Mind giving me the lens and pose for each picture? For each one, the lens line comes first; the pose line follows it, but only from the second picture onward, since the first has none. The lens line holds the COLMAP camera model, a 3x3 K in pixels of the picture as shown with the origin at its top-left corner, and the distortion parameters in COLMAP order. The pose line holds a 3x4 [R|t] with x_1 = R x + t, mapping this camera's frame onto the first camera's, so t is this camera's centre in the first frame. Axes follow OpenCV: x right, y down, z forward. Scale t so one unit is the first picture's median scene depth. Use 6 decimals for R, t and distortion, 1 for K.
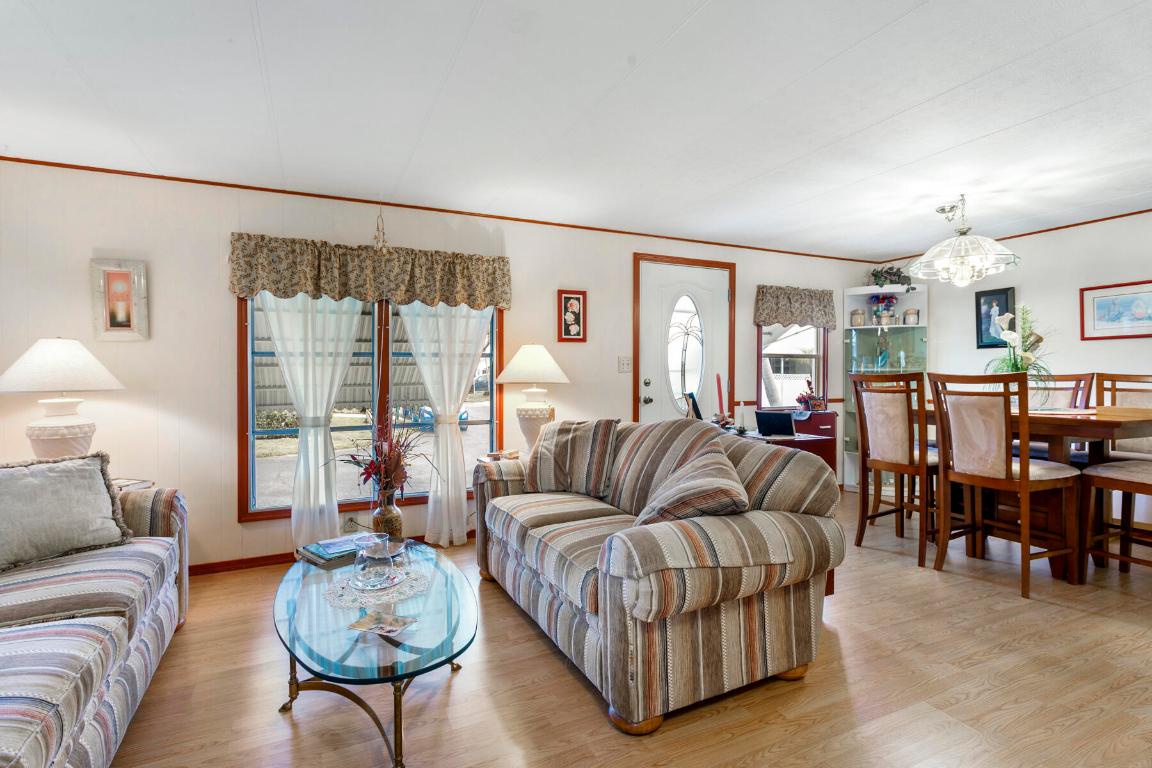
lens RADIAL K [[555.2, 0, 562.0], [0, 555.2, 380.2], [0, 0, 1]] dist [0.001081, 0.000896]
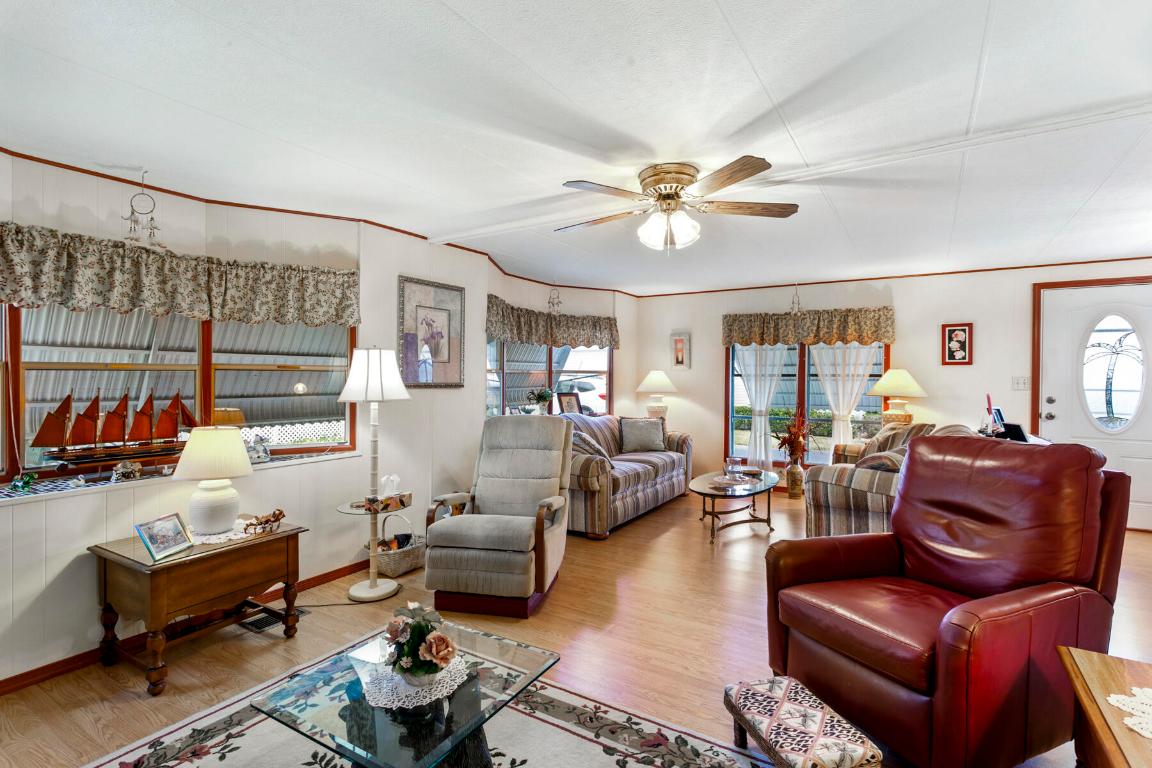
lens RADIAL K [[614.2, 0, 572.8], [0, 614.2, 372.9], [0, 0, 1]] dist [0.003211, 0.000623]
pose [[0.547917, 0.004787, -0.836519, 0.799417], [-0.022859, 0.999696, -0.009252, -0.020790], [0.836220, 0.024191, 0.547860, -0.546086]]
